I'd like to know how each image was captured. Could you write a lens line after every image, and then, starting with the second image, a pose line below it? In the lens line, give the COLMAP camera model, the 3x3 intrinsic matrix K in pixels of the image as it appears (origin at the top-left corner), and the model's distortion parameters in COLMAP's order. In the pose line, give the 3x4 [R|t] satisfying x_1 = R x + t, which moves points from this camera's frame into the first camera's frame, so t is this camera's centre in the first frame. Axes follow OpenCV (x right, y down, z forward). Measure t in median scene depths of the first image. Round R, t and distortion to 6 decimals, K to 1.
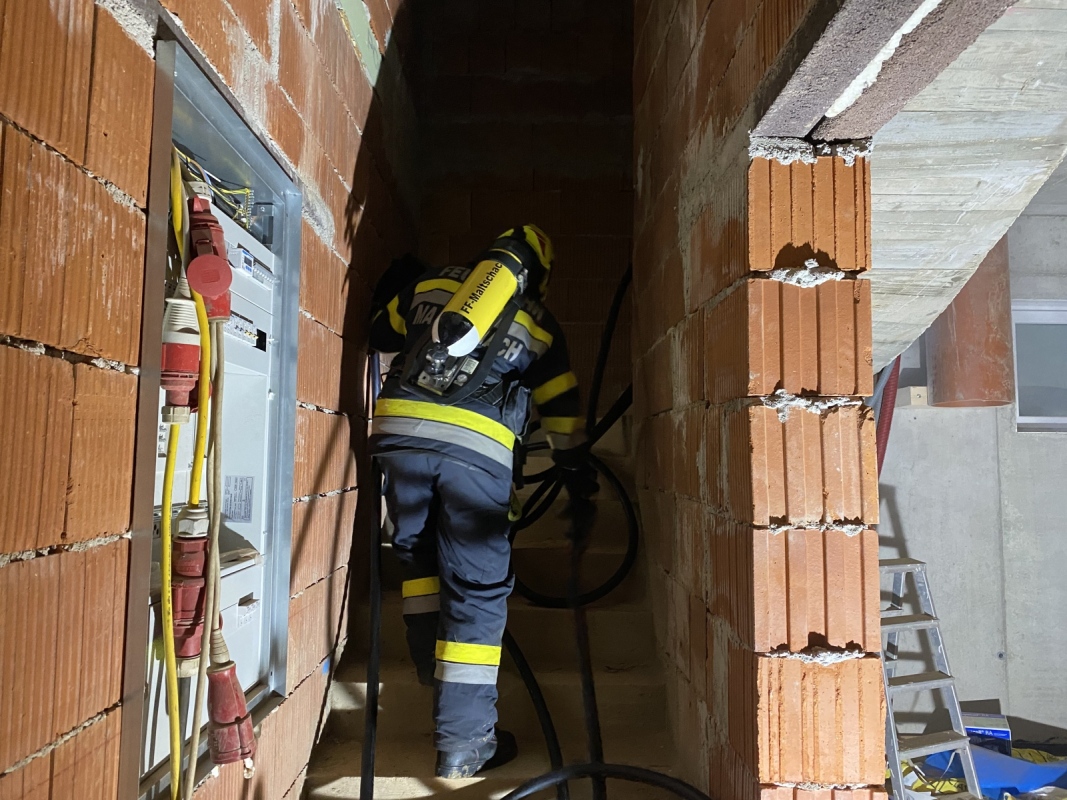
lens RADIAL K [[832.0, 0, 535.3], [0, 832.0, 395.5], [0, 0, 1]] dist [0.061273, -0.059225]
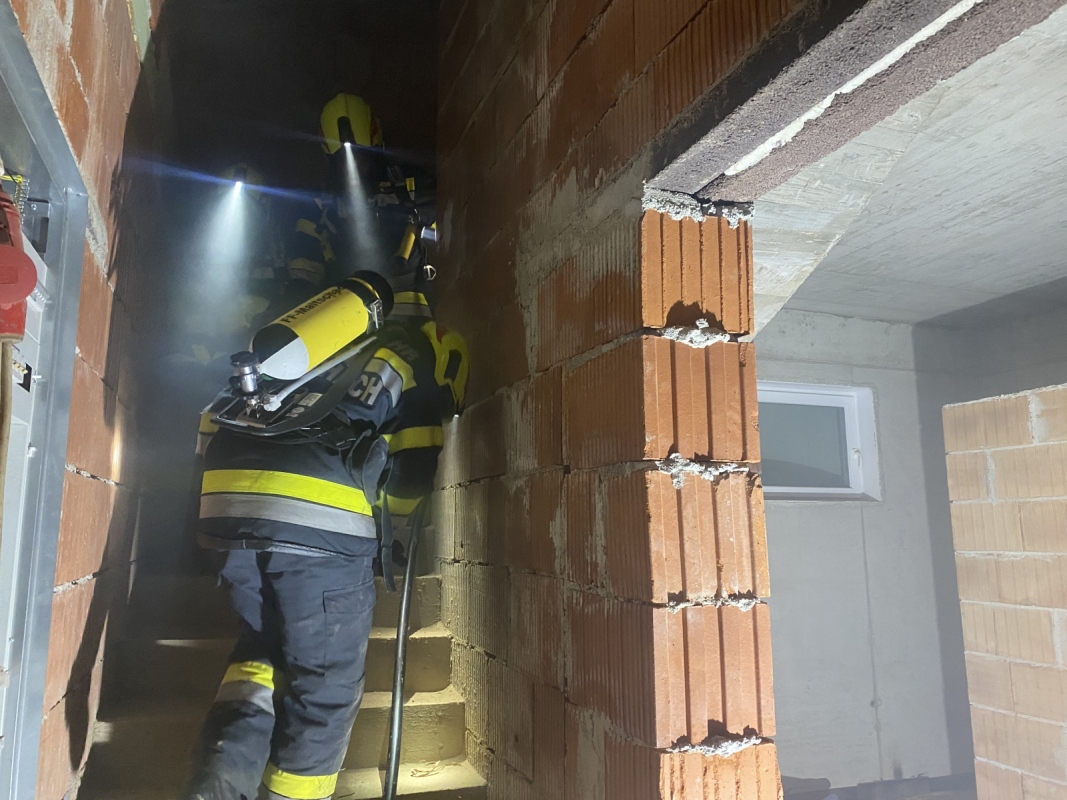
lens RADIAL K [[832.0, 0, 535.3], [0, 832.0, 395.5], [0, 0, 1]] dist [0.061273, -0.059225]
pose [[0.946639, 0.040248, 0.319772, -0.154885], [-0.014083, 0.996390, -0.083719, 0.008088], [-0.321987, 0.074748, 0.943789, 0.164663]]
